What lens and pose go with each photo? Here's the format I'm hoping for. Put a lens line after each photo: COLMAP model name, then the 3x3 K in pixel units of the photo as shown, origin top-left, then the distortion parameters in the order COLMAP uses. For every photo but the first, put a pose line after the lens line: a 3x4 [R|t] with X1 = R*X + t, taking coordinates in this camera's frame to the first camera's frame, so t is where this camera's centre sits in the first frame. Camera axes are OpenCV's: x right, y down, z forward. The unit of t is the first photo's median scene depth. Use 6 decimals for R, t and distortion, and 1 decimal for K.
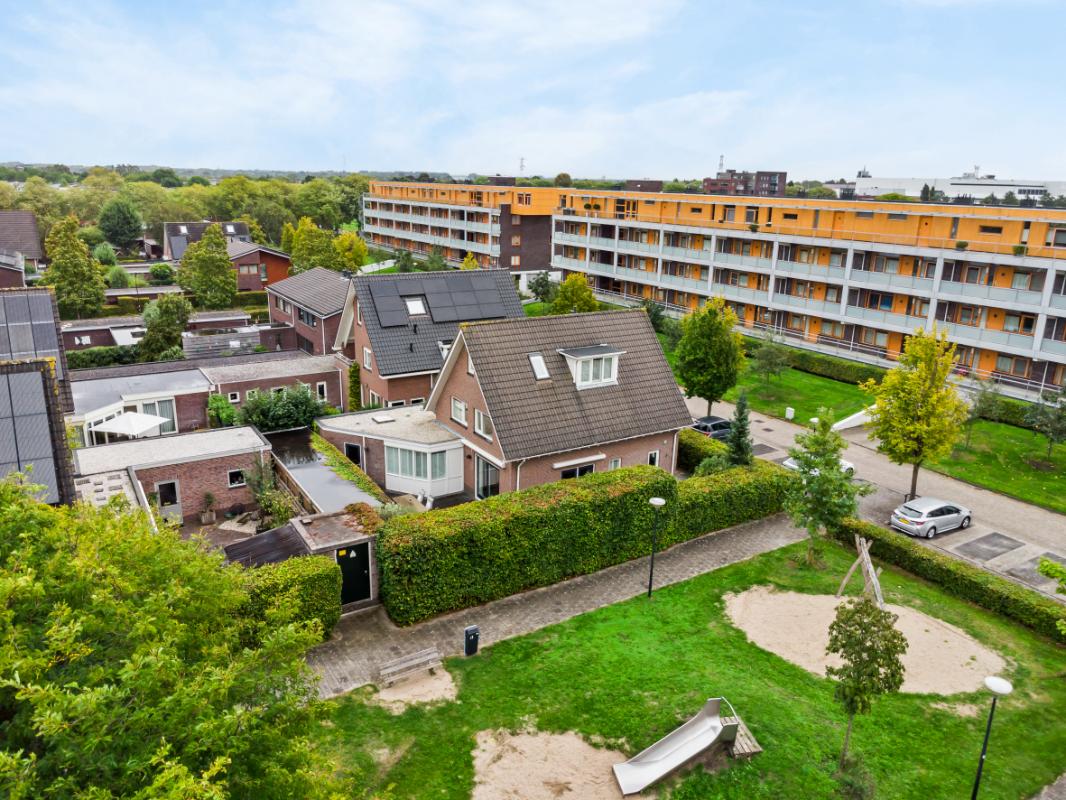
lens RADIAL K [[735.9, 0, 533.0], [0, 735.9, 400.0], [0, 0, 1]] dist [0.002117, -0.001217]
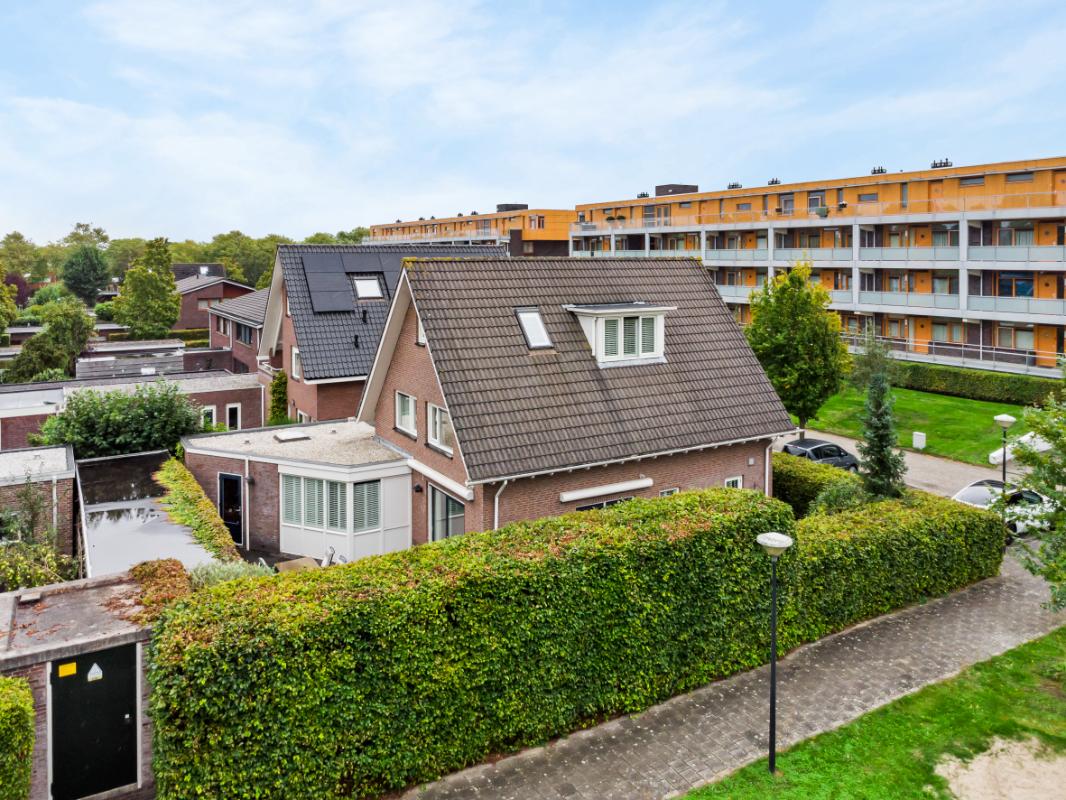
lens RADIAL K [[812.7, 0, 533.1], [0, 812.7, 258.9], [0, 0, 1]] dist [0.013394, -0.008366]
pose [[0.999380, -0.024330, -0.025439, 0.025890], [0.016791, 0.964658, -0.262969, 0.074475], [0.030938, 0.262379, 0.964469, 0.340001]]
